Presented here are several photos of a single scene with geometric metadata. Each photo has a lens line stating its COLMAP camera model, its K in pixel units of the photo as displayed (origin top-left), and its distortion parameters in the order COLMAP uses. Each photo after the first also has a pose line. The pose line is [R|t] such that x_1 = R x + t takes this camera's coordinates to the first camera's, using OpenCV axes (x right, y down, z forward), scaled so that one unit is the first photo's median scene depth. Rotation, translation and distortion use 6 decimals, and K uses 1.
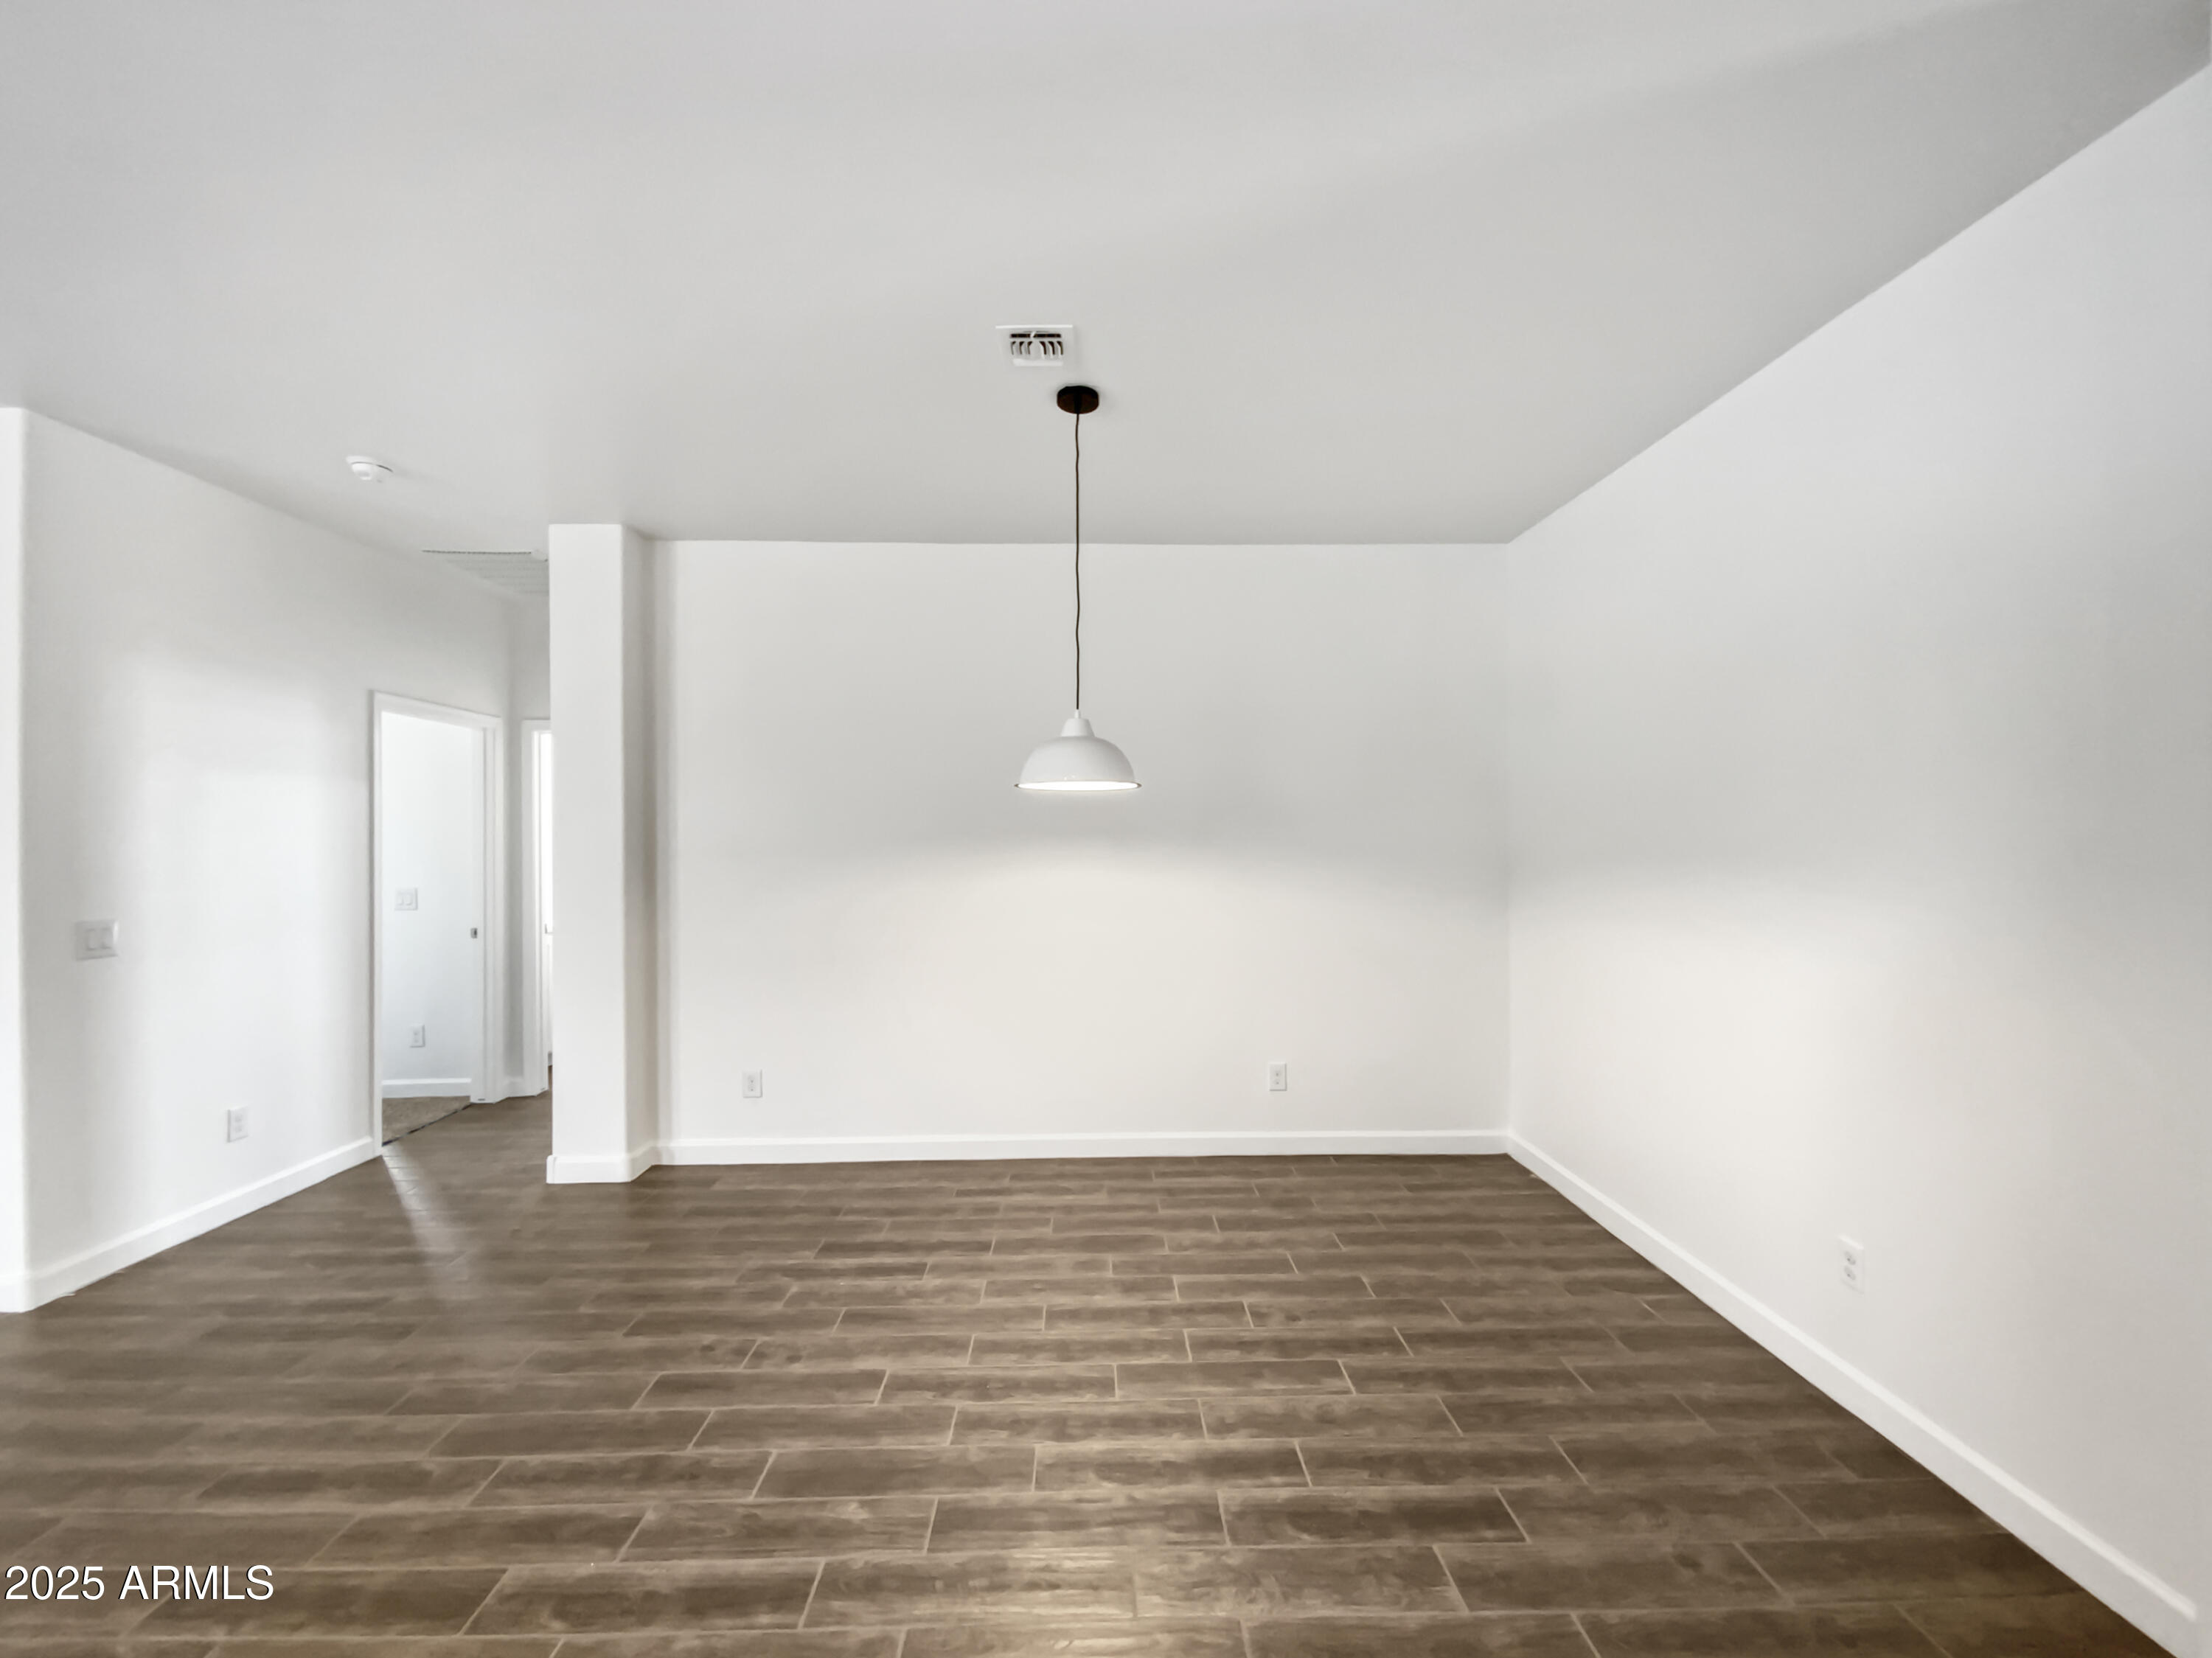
lens RADIAL K [[886.3, 0, 1100.9], [0, 886.3, 846.6], [0, 0, 1]] dist [0.005739, 0.000328]
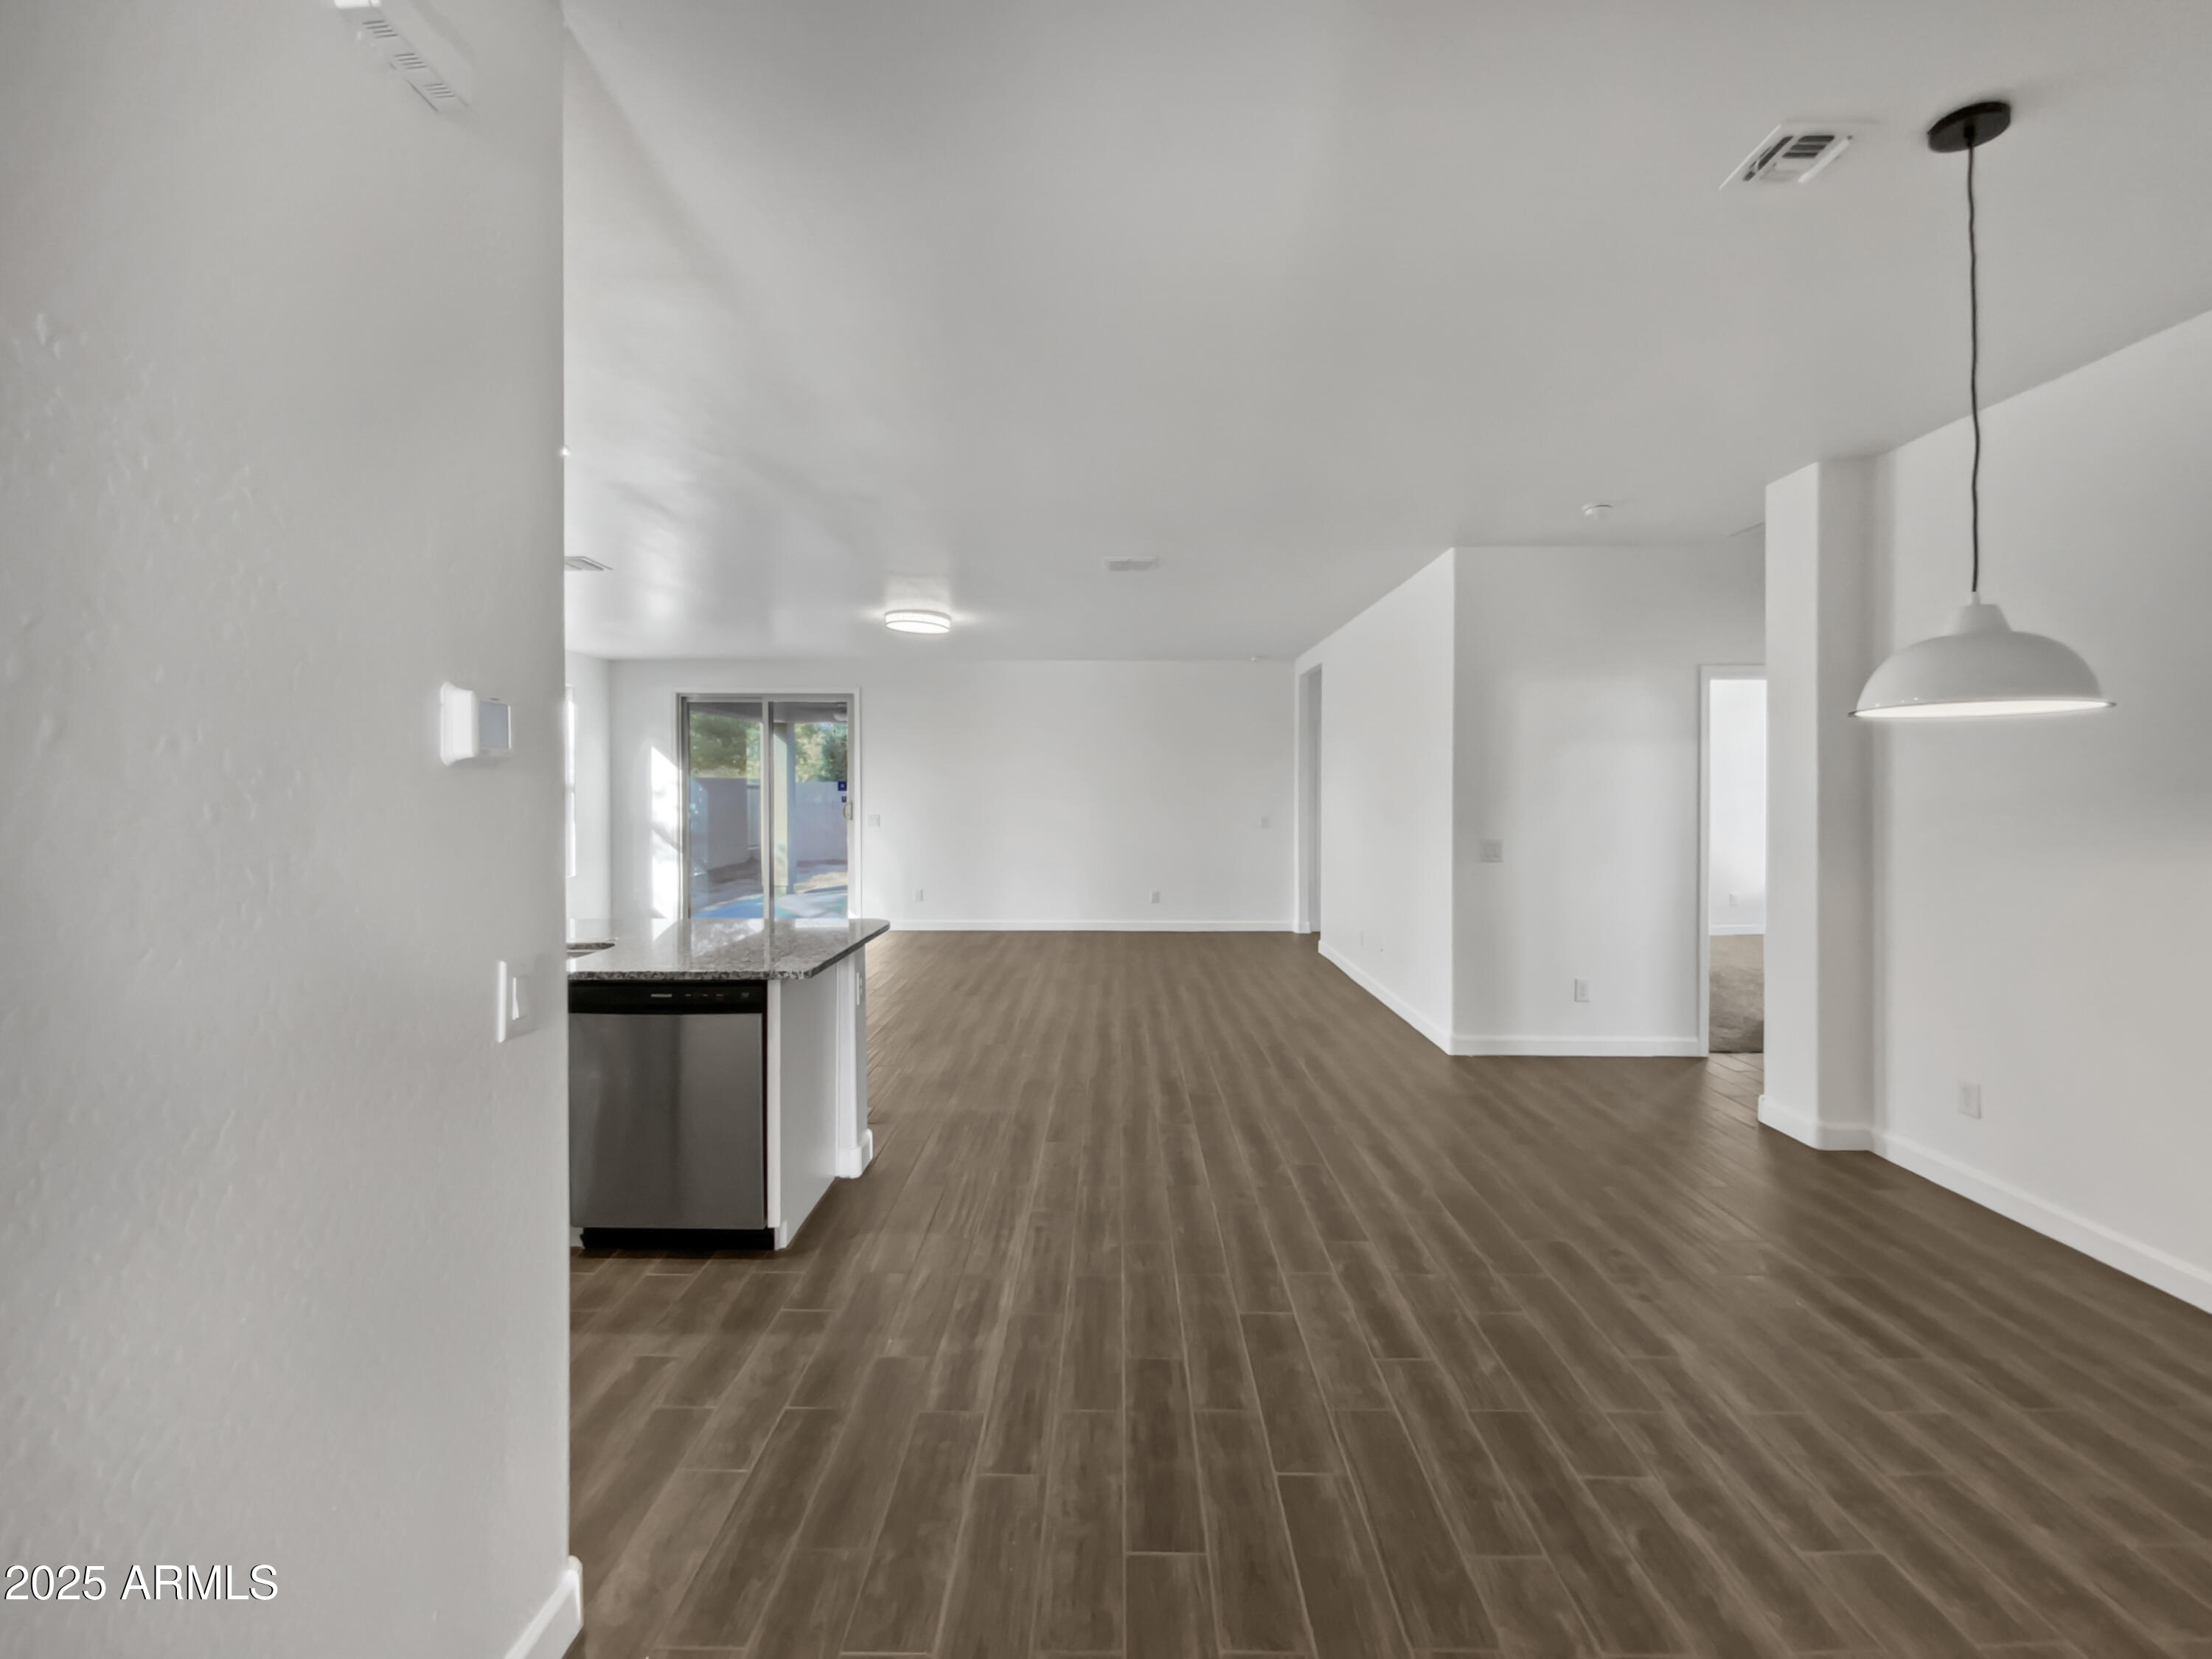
lens RADIAL K [[917.2, 0, 1099.8], [0, 917.2, 794.3], [0, 0, 1]] dist [0.002497, -0.008312]
pose [[-0.043829, 0.005664, -0.999023, 0.654166], [-0.004651, 0.999972, 0.005874, -0.007538], [0.999028, 0.004904, -0.043802, 0.370752]]
